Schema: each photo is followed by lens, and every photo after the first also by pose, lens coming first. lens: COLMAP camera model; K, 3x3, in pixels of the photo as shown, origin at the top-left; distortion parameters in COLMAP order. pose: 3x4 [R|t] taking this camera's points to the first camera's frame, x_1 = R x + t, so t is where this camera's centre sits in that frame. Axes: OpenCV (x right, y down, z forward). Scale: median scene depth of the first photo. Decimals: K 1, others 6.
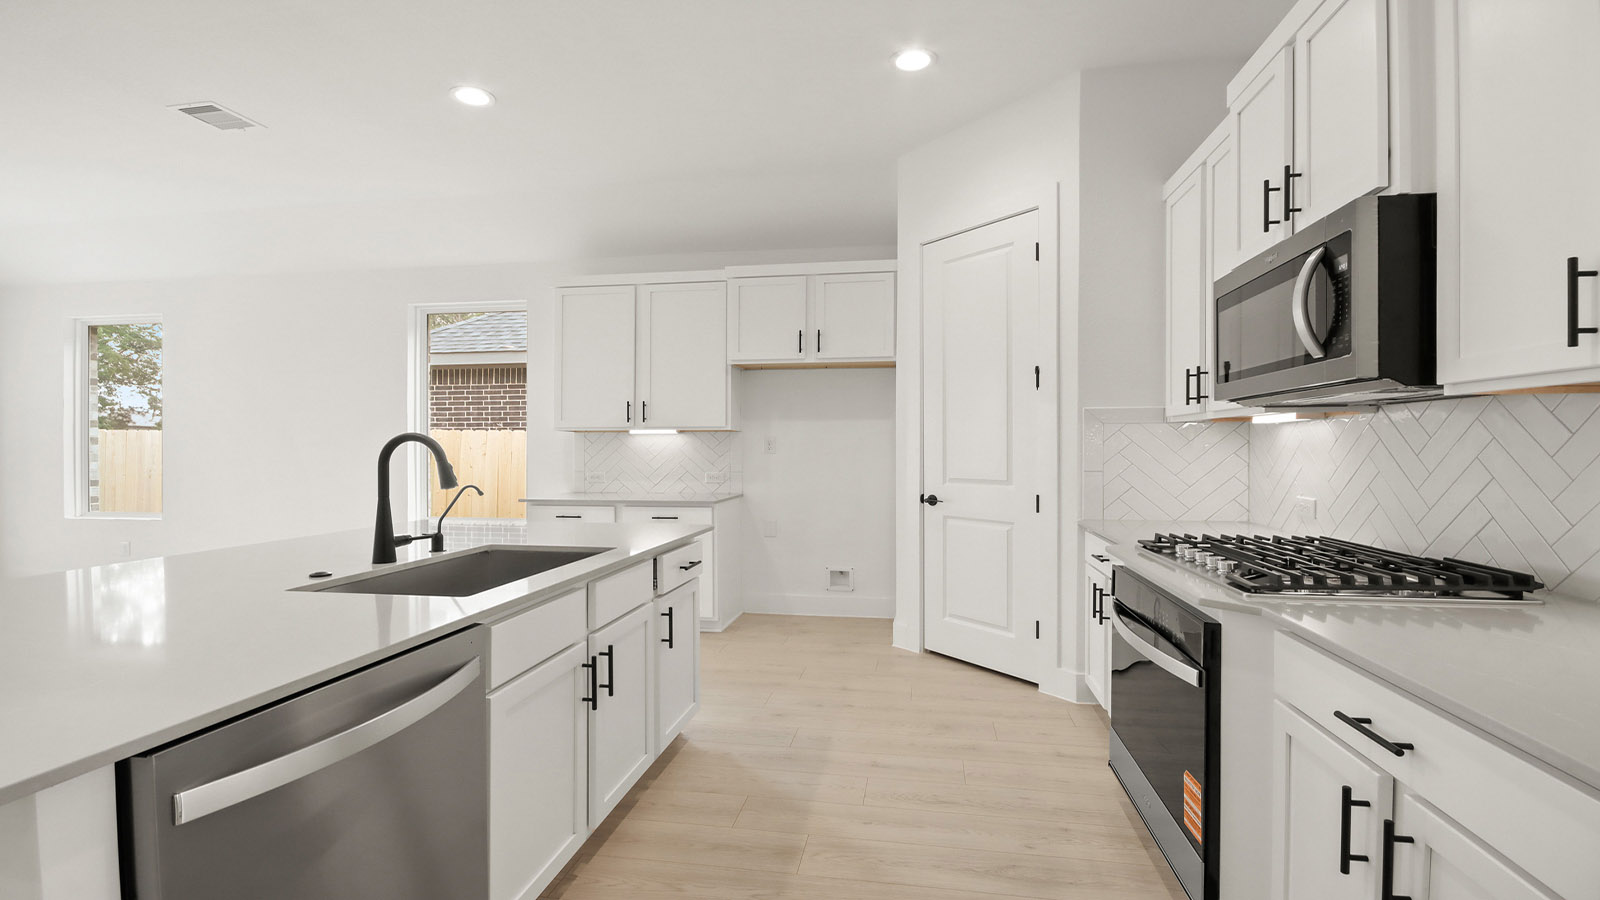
lens RADIAL K [[778.2, 0, 802.5], [0, 778.2, 446.9], [0, 0, 1]] dist [0.035050, 0.000117]
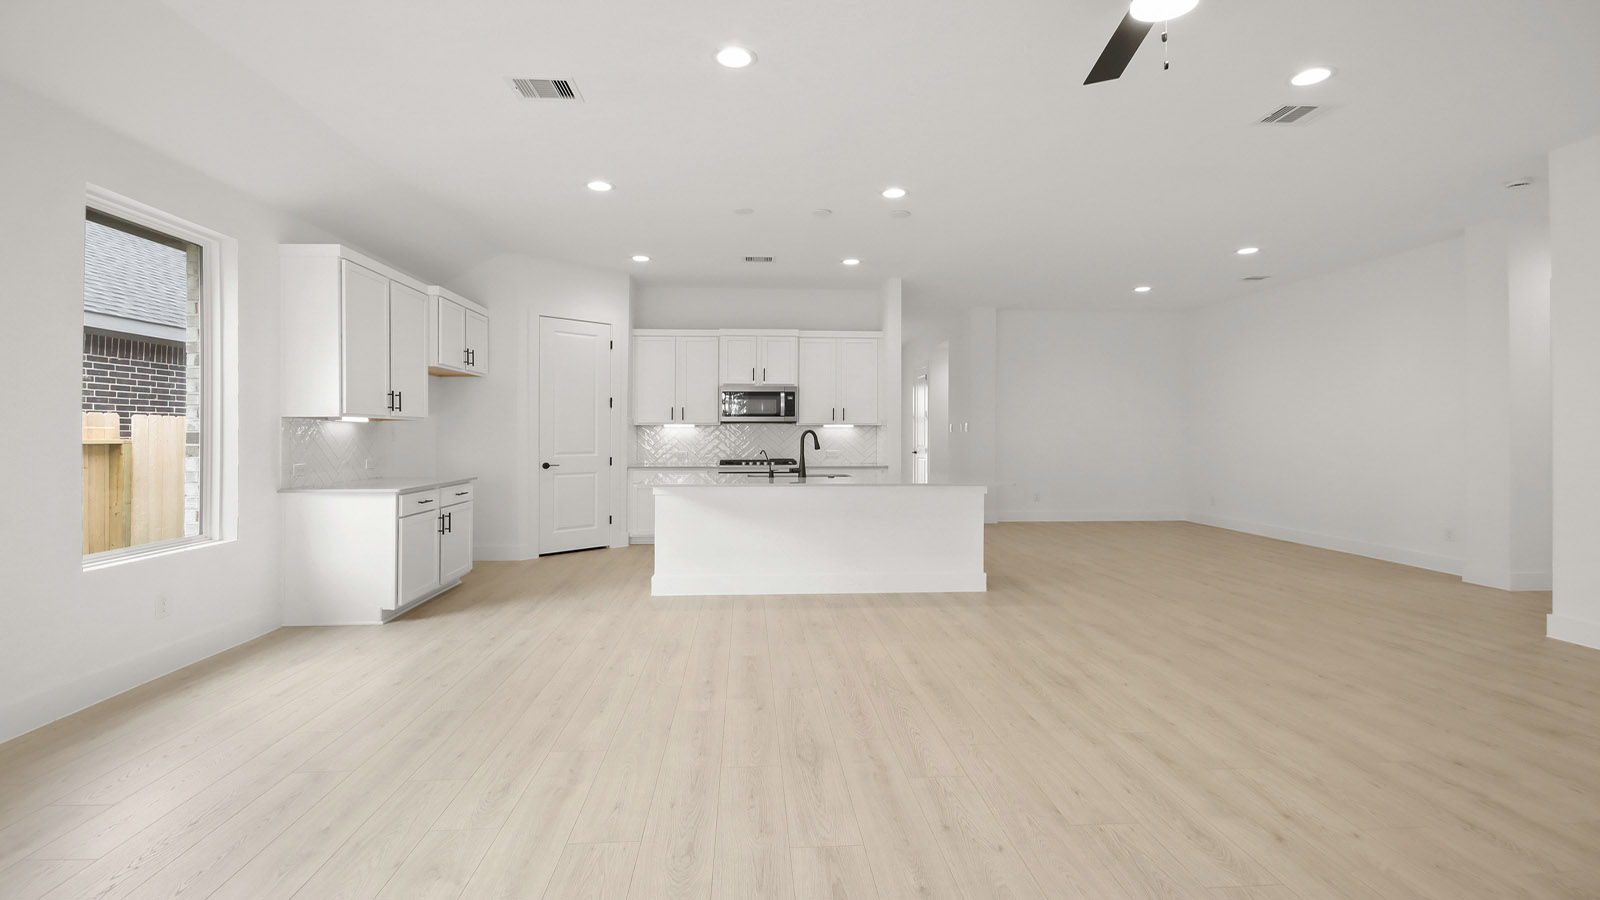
lens RADIAL K [[735.9, 0, 801.3], [0, 735.9, 436.9], [0, 0, 1]] dist [0.016204, -0.013430]
pose [[-0.232491, -0.004085, 0.972590, -1.453935], [-0.000636, 0.999992, 0.004048, -0.001730], [-0.972598, 0.000322, -0.232491, 0.772798]]
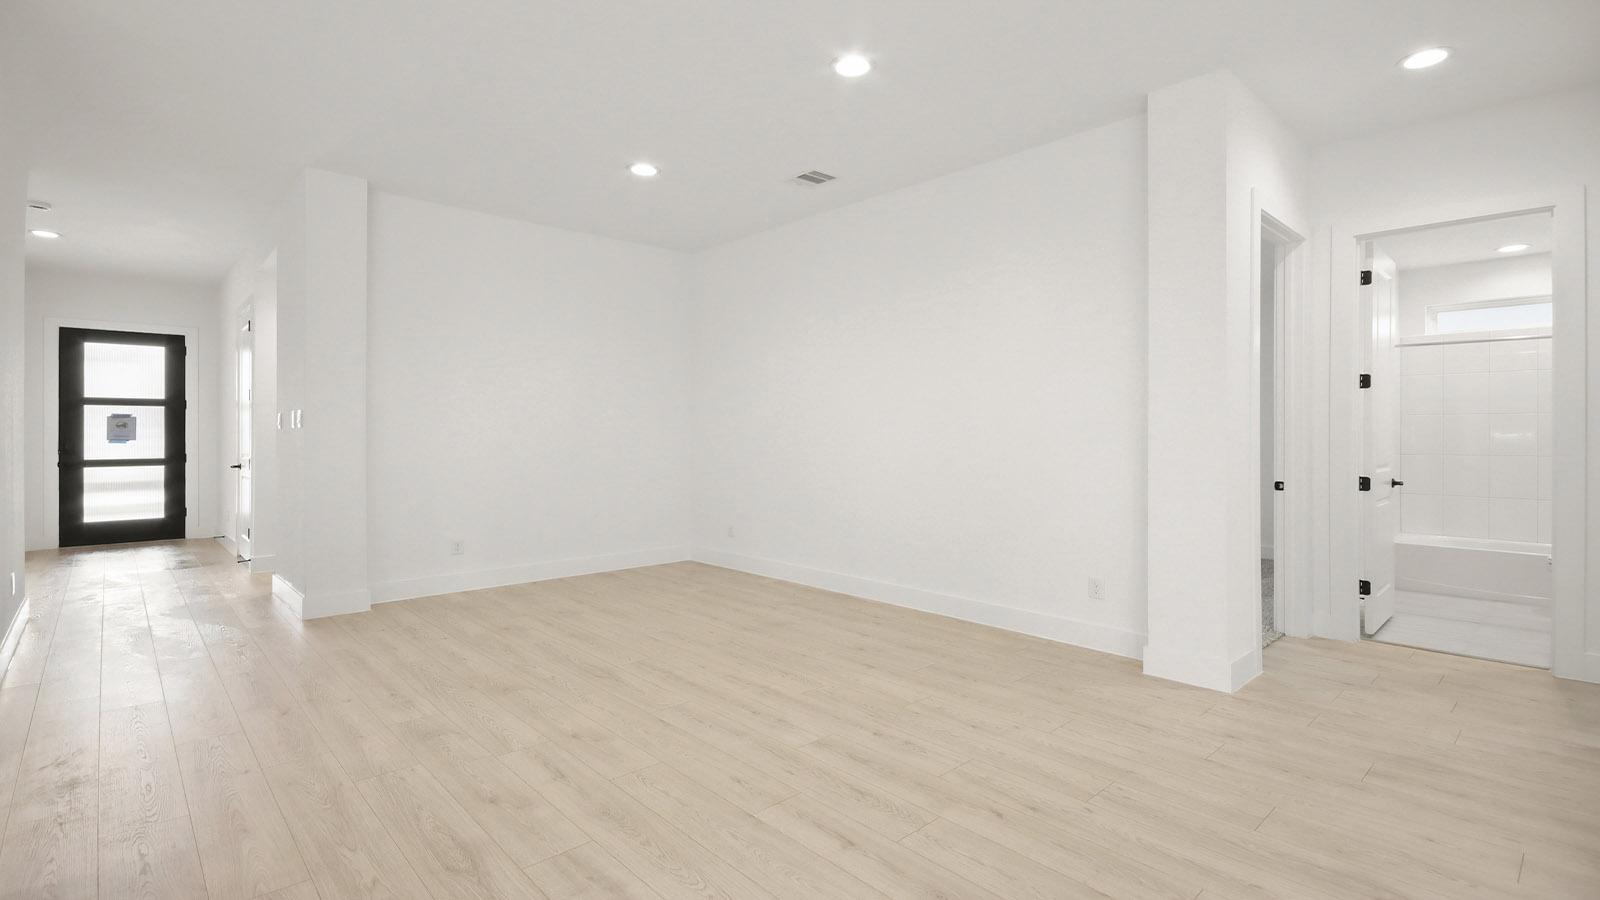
lens RADIAL K [[735.9, 0, 799.8], [0, 735.9, 423.6], [0, 0, 1]] dist [0.016204, -0.013430]
pose [[-0.803788, 0.009433, 0.594841, -0.646441], [0.003073, 0.999927, -0.011704, -0.000452], [-0.594908, -0.007579, -0.803758, 0.211194]]
